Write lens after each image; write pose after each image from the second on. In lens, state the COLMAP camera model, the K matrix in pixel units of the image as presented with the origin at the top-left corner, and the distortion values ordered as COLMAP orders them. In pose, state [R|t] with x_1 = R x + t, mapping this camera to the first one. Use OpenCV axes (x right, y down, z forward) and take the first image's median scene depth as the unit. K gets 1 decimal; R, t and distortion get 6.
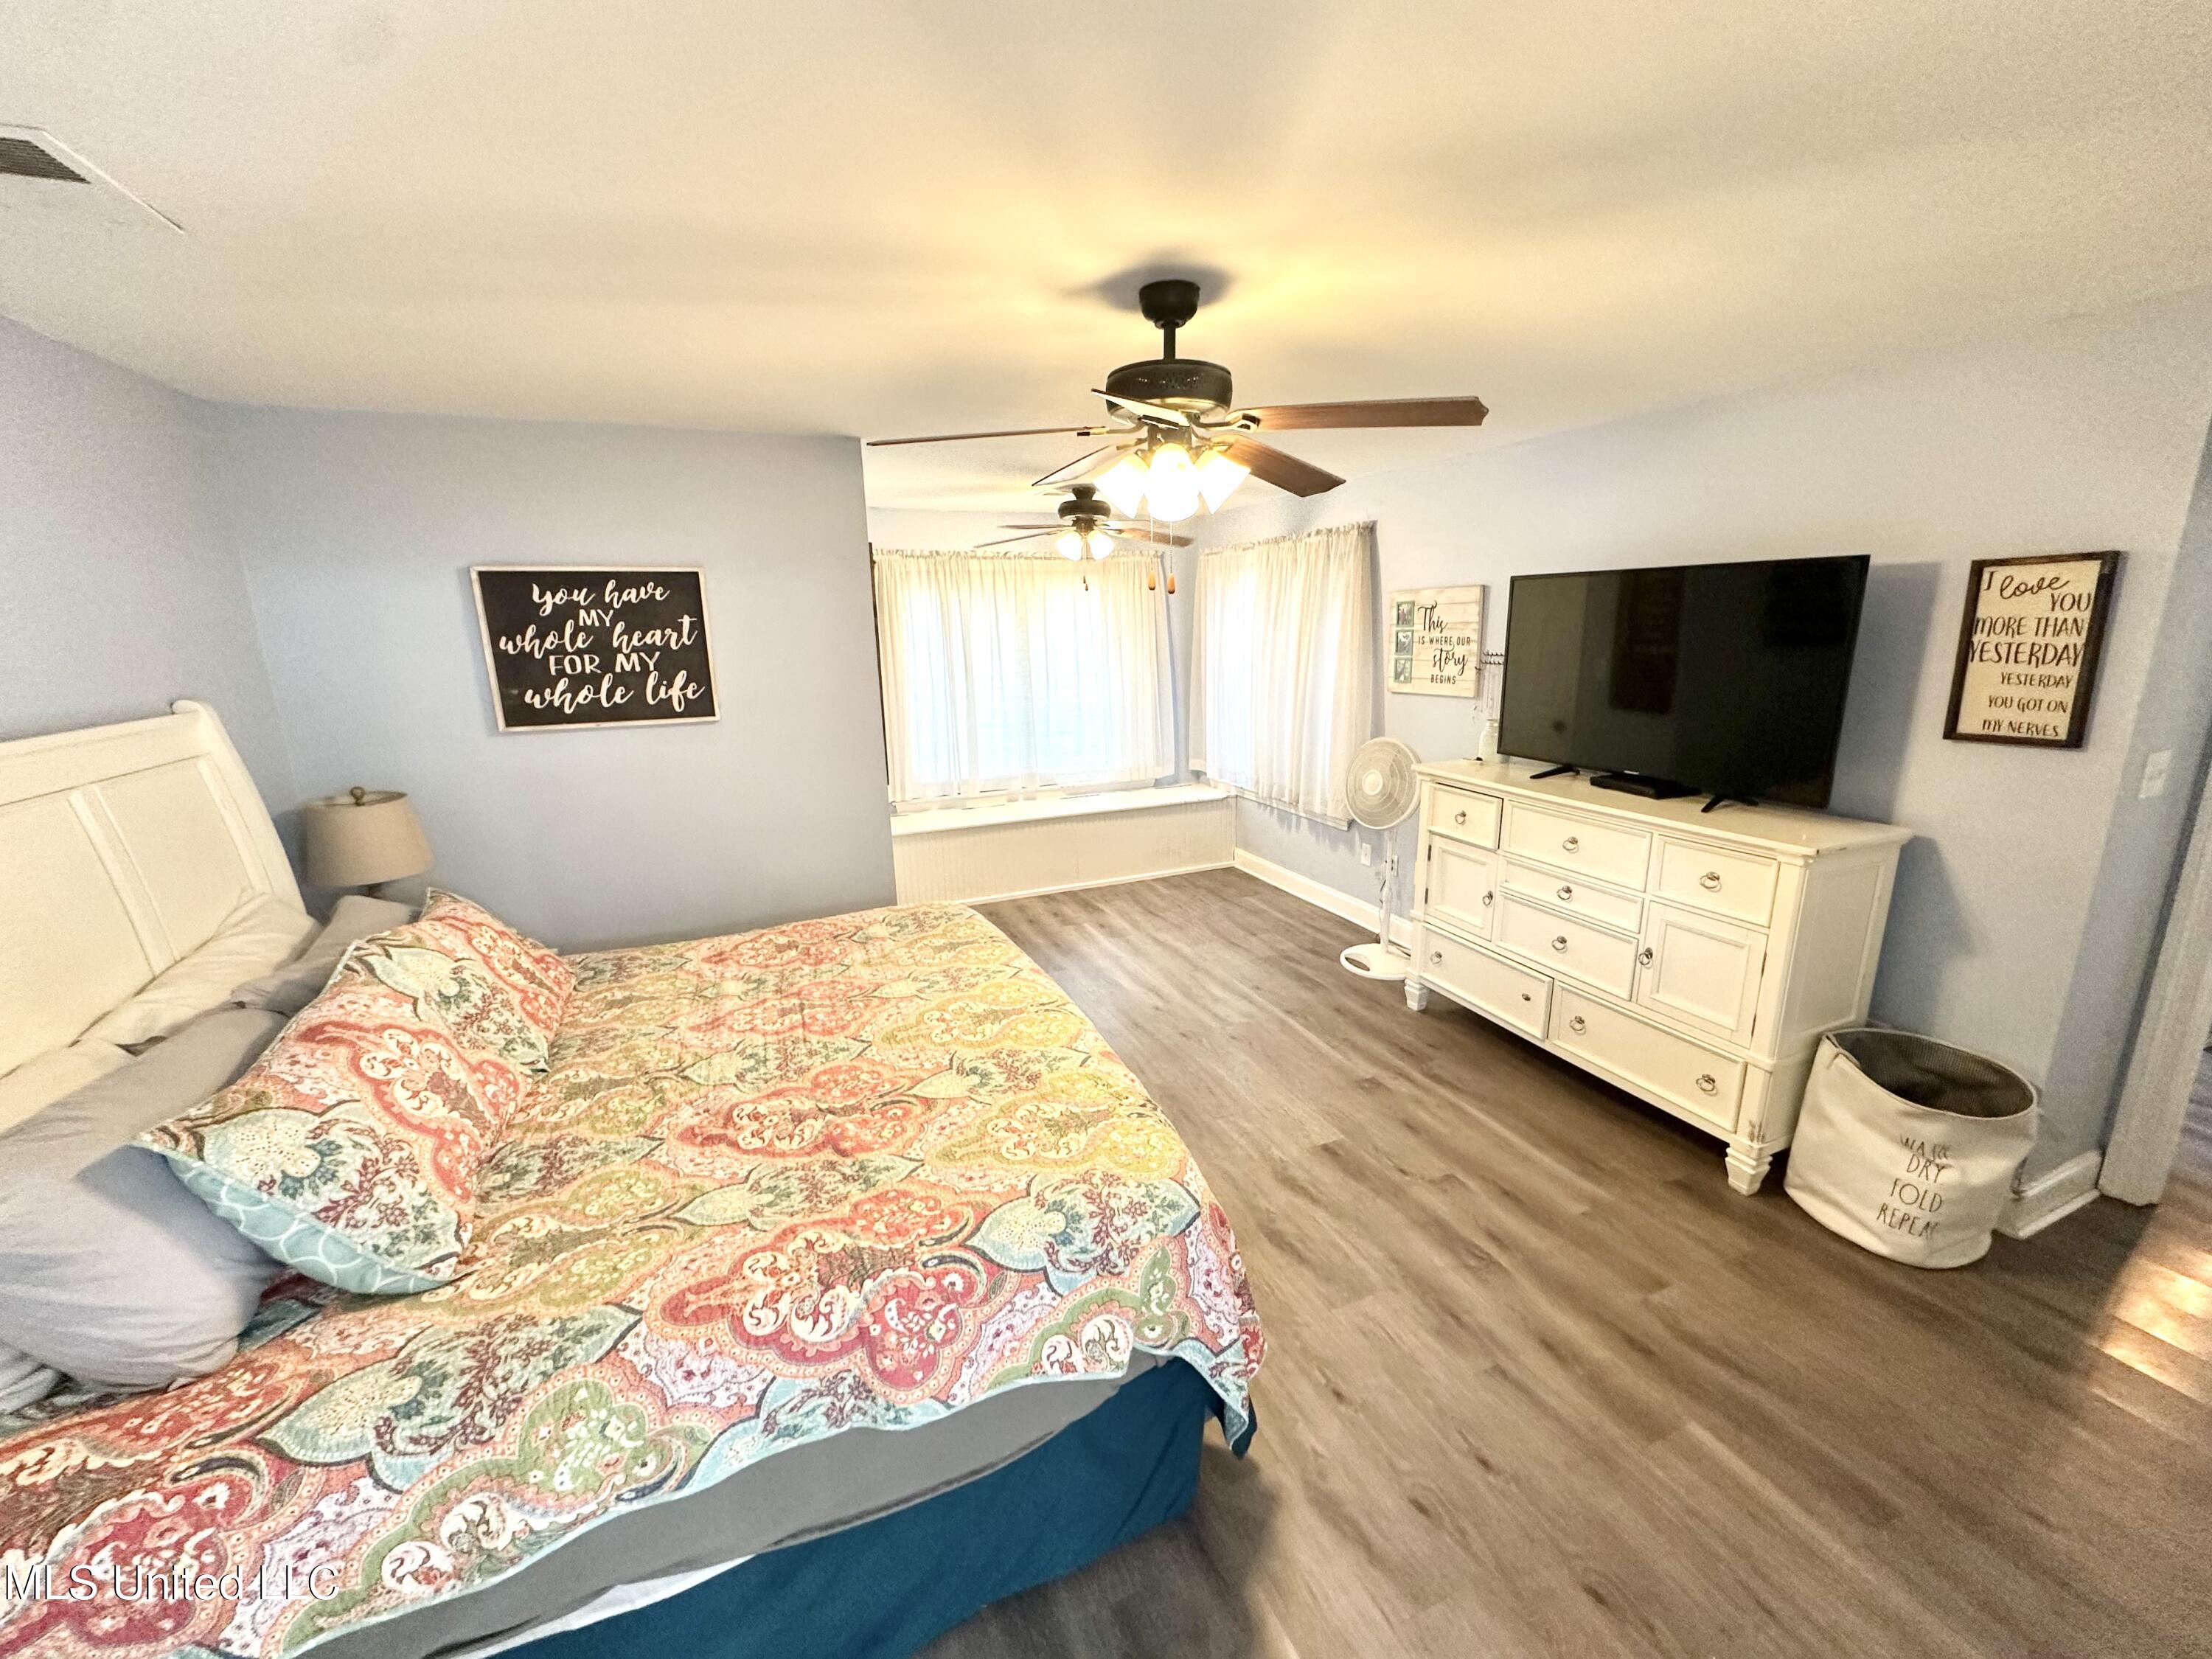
lens RADIAL K [[877.8, 0, 1107.4], [0, 877.8, 822.7], [0, 0, 1]] dist [-0.002503, -0.000100]
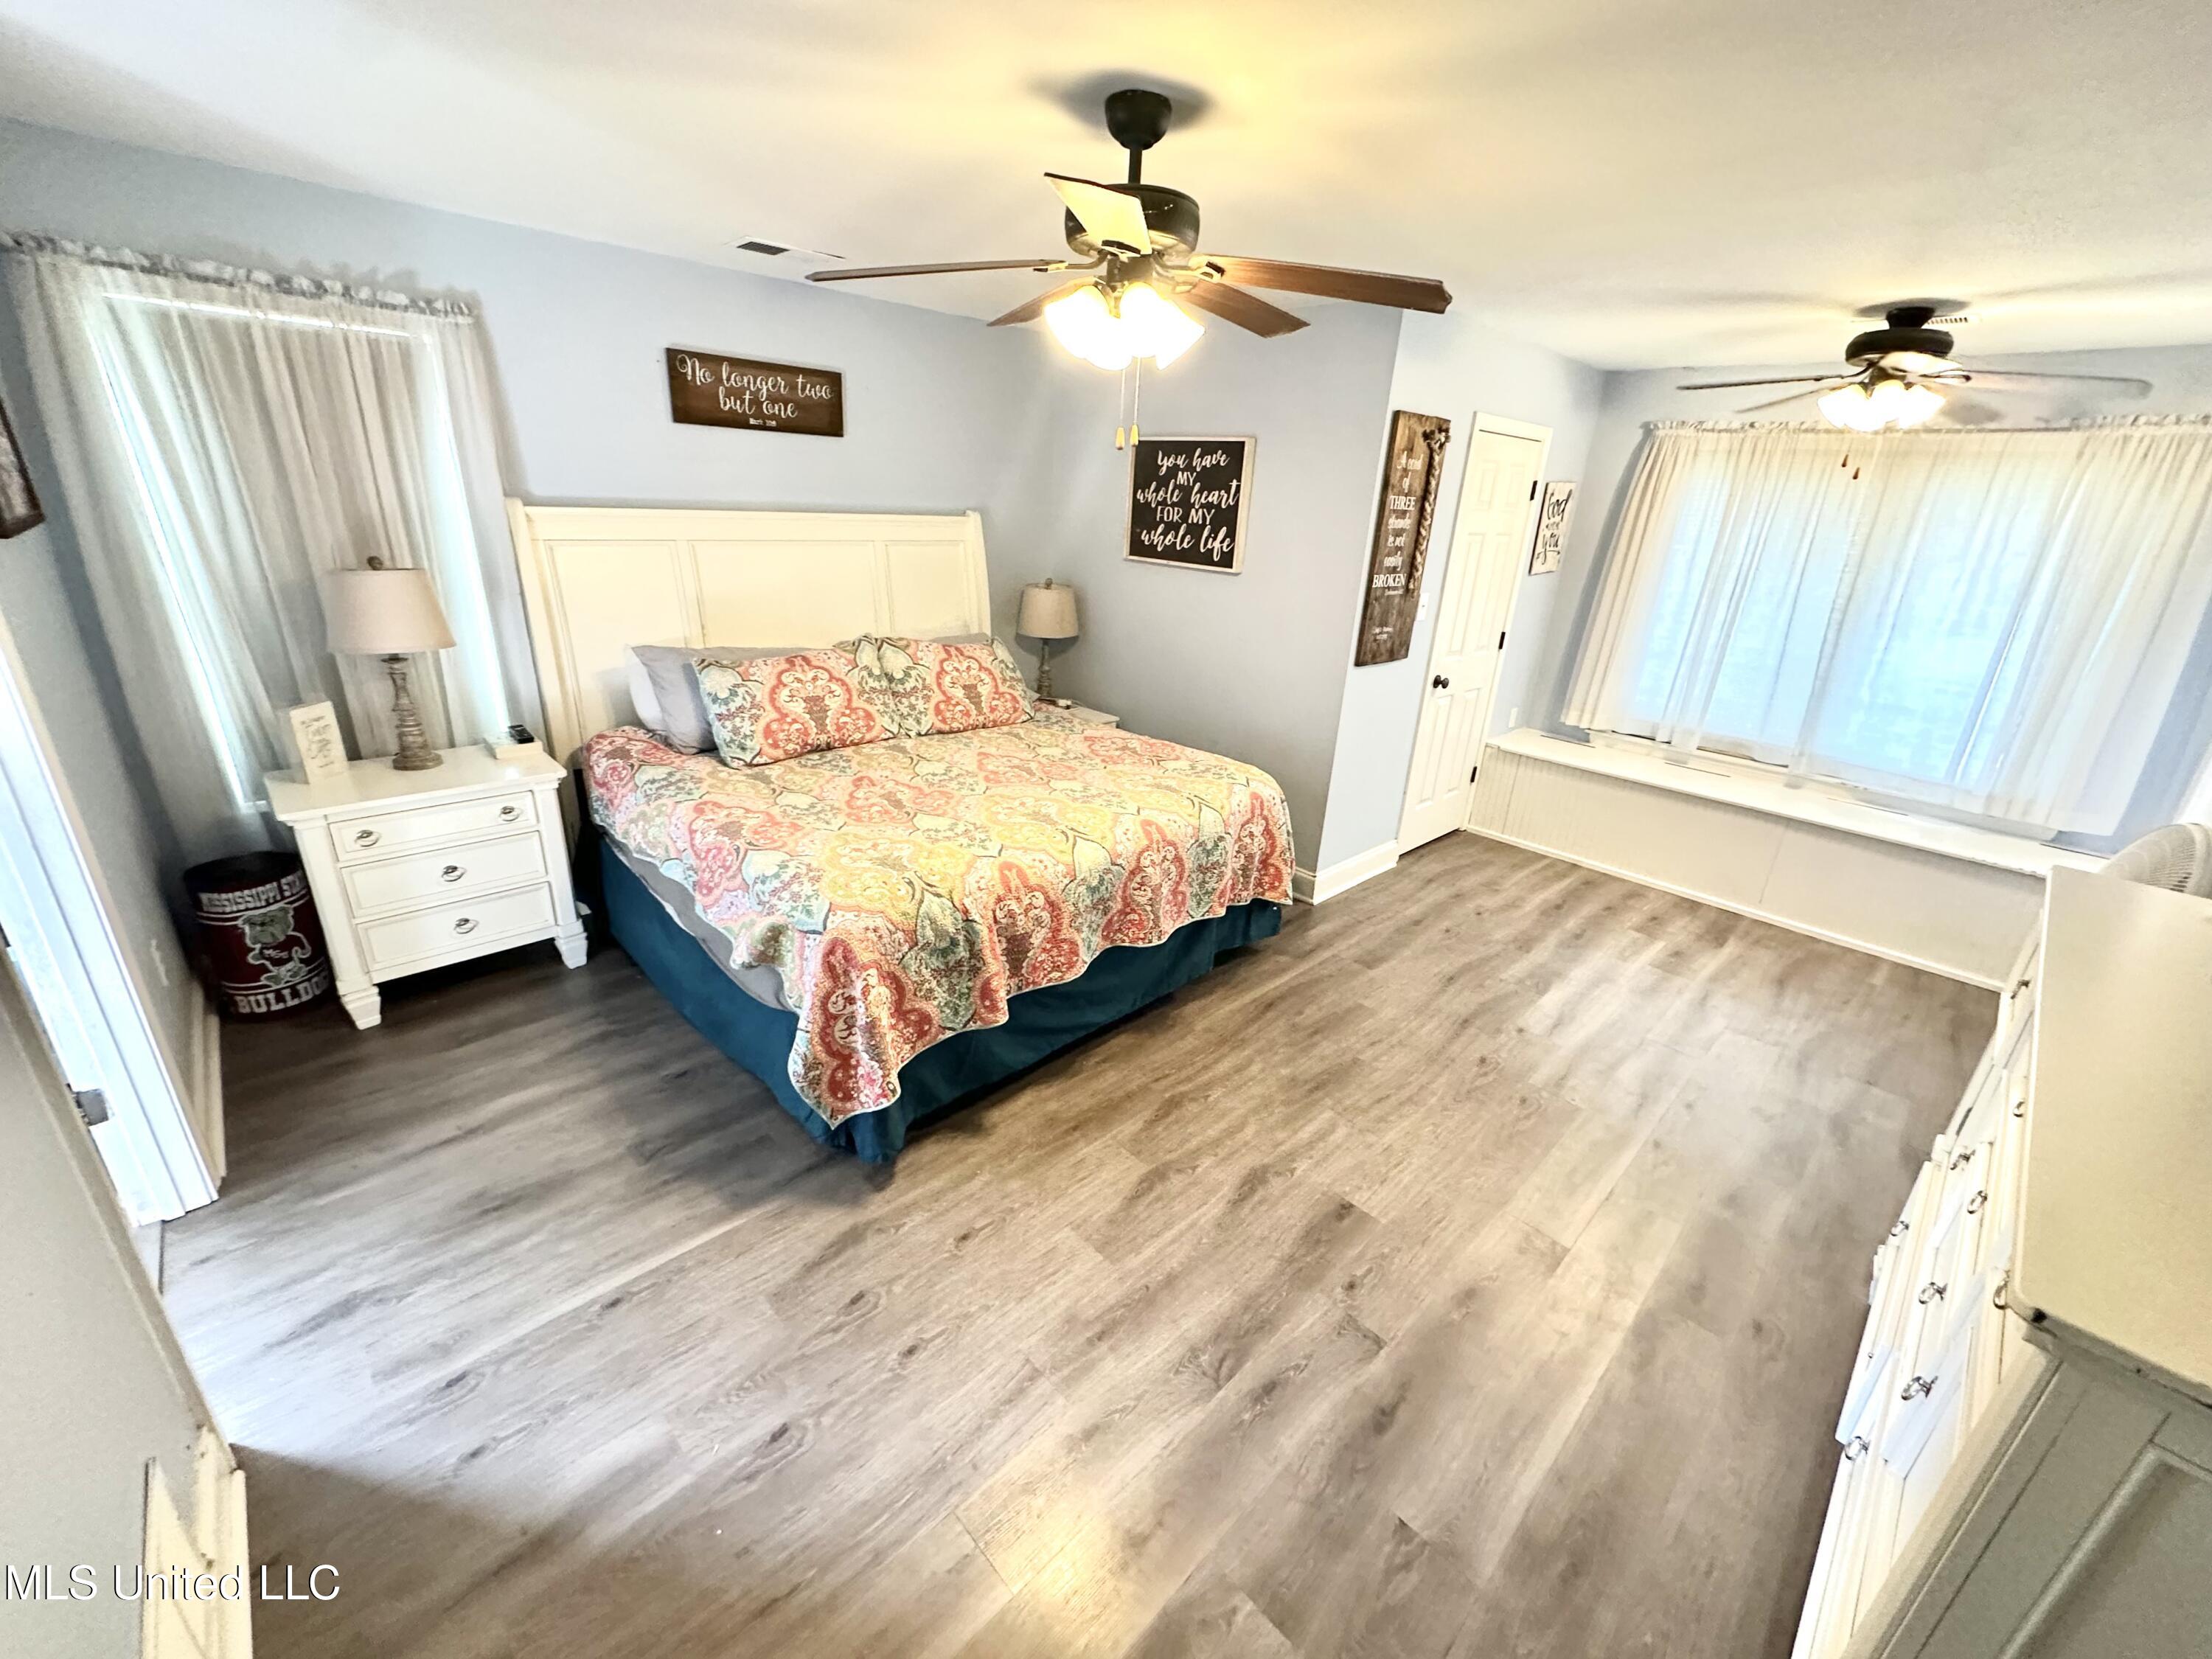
lens RADIAL K [[877.8, 0, 1107.0], [0, 877.8, 824.1], [0, 0, 1]] dist [-0.002503, -0.000100]
pose [[0.356005, 0.368600, -0.858717, 0.662438], [-0.271207, 0.920124, 0.282522, -0.096182], [0.894264, 0.132310, 0.427536, 0.400344]]
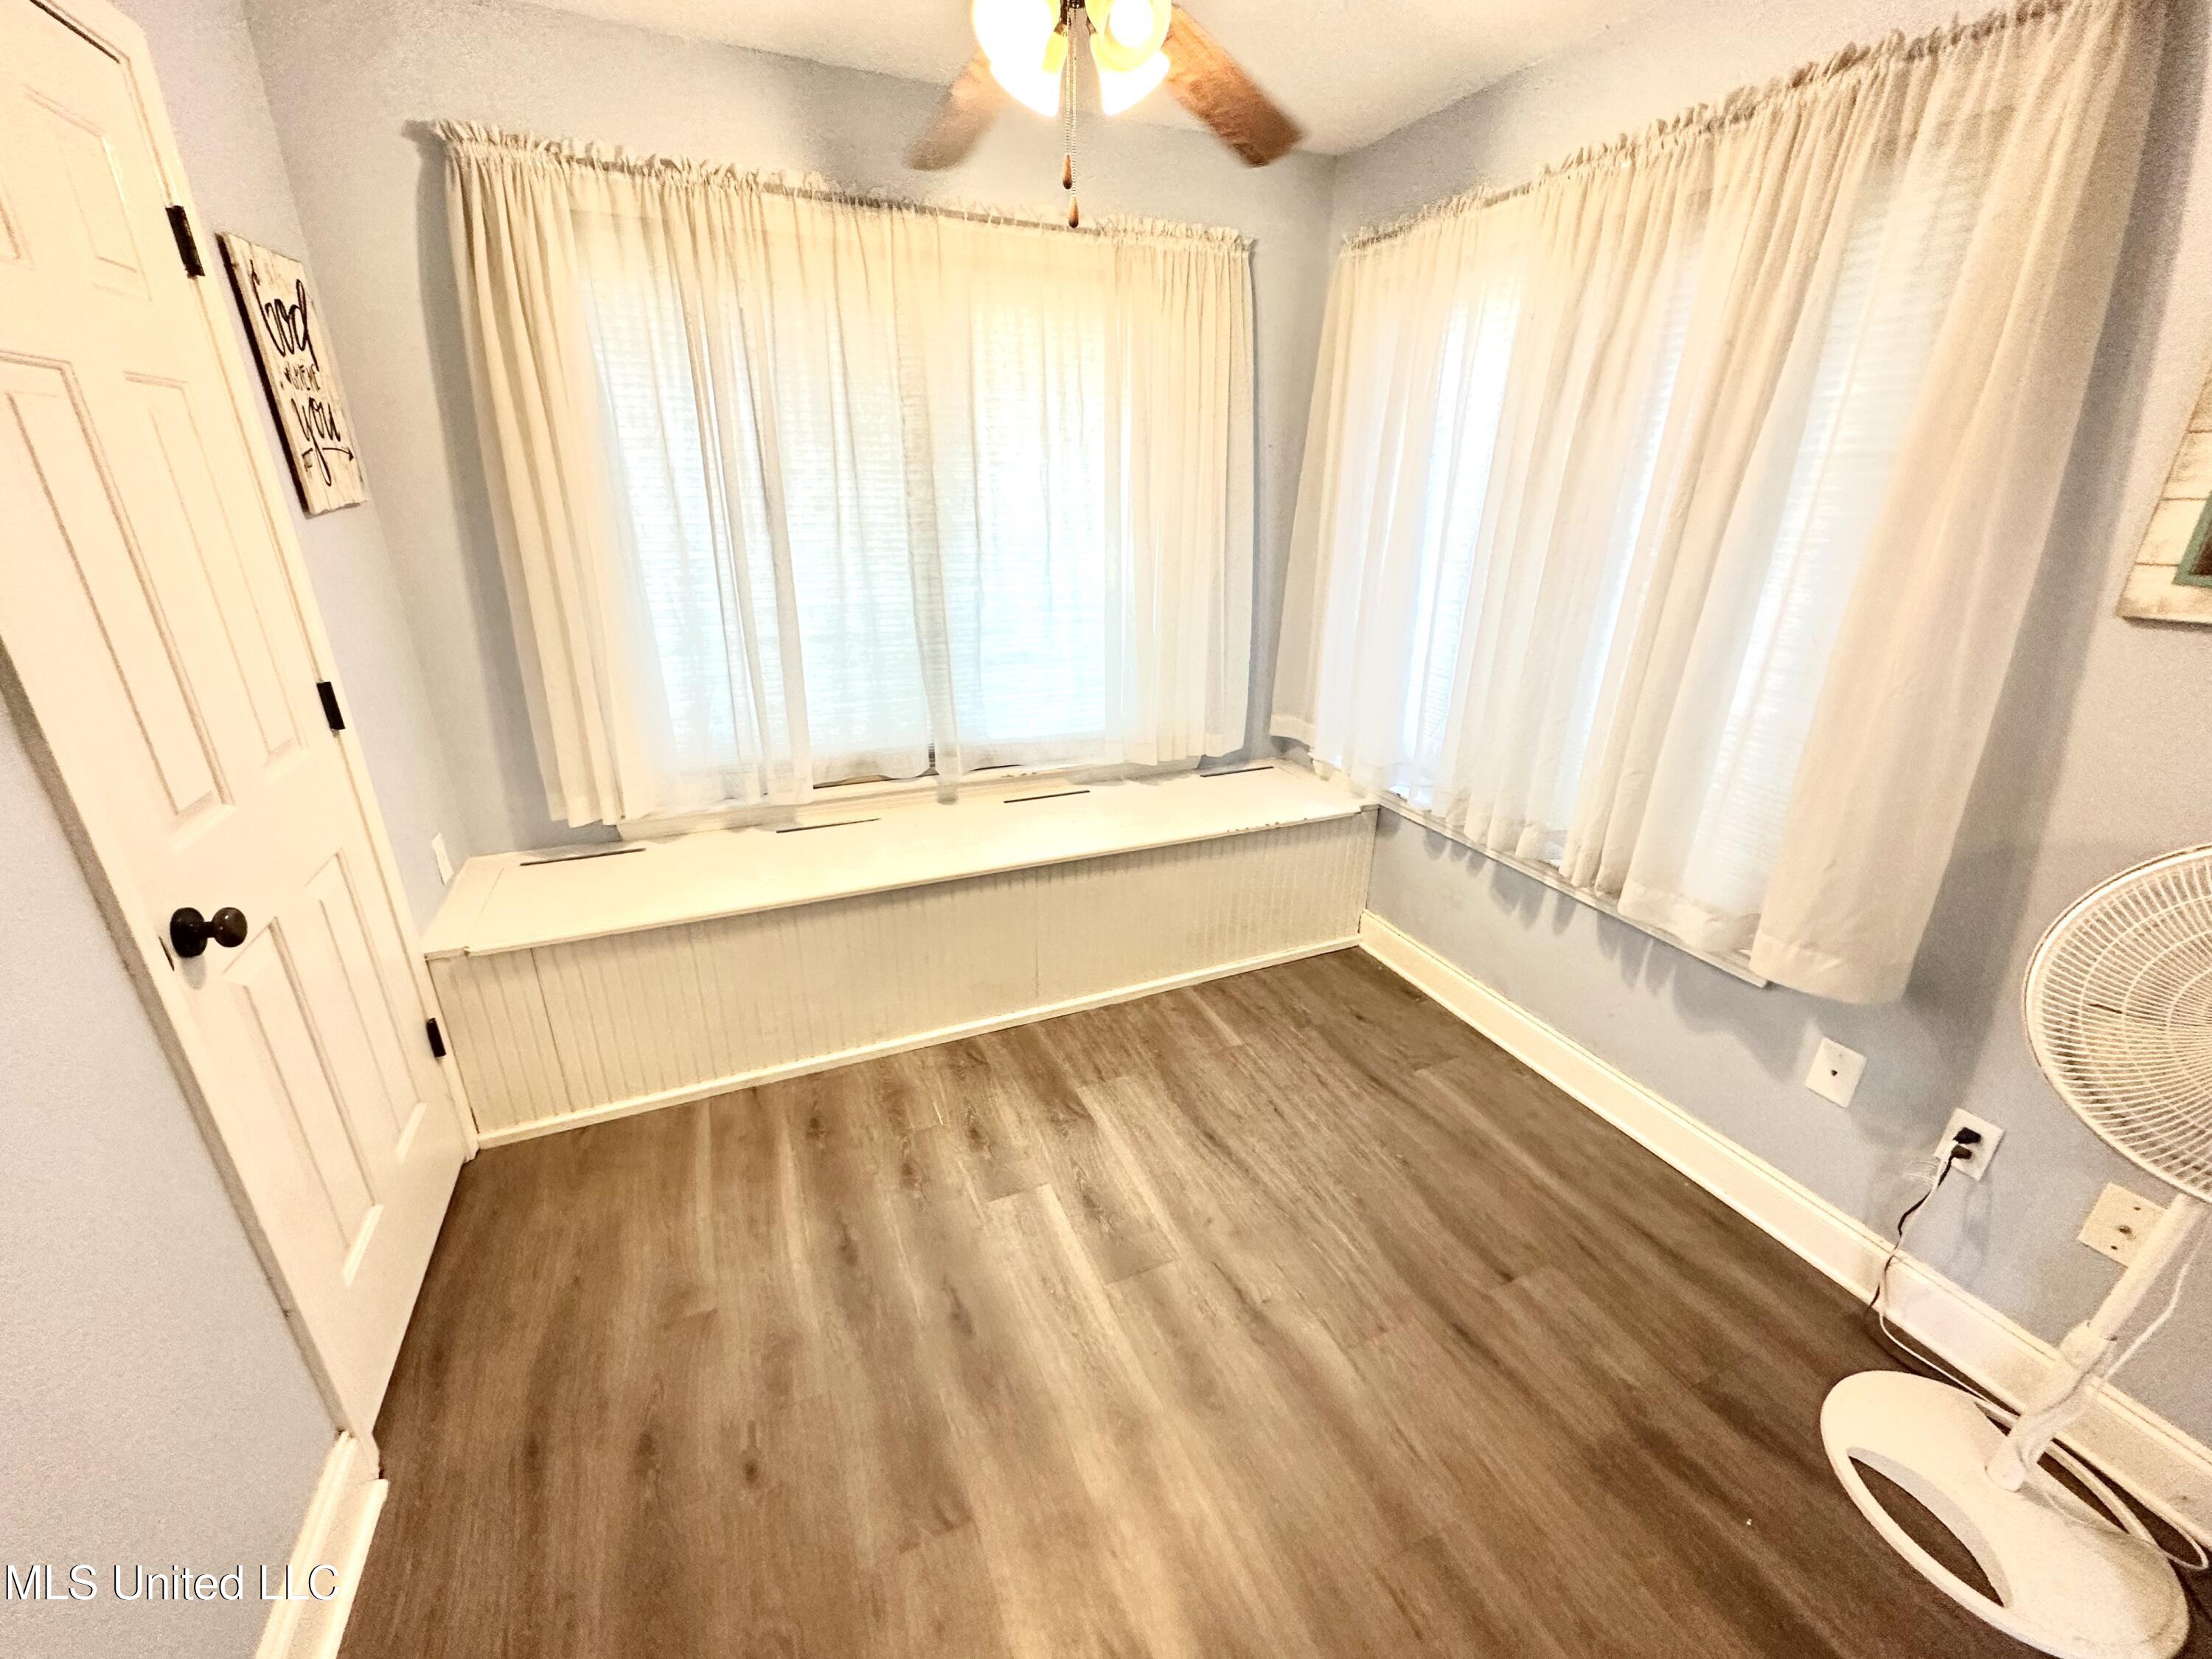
lens RADIAL K [[877.8, 0, 1105.1], [0, 877.8, 824.2], [0, 0, 1]] dist [-0.002503, -0.000100]
pose [[0.999203, 0.028364, 0.028092, -0.023848], [-0.032175, 0.988746, 0.146102, -0.164929], [-0.023632, -0.146890, 0.988871, 1.037022]]
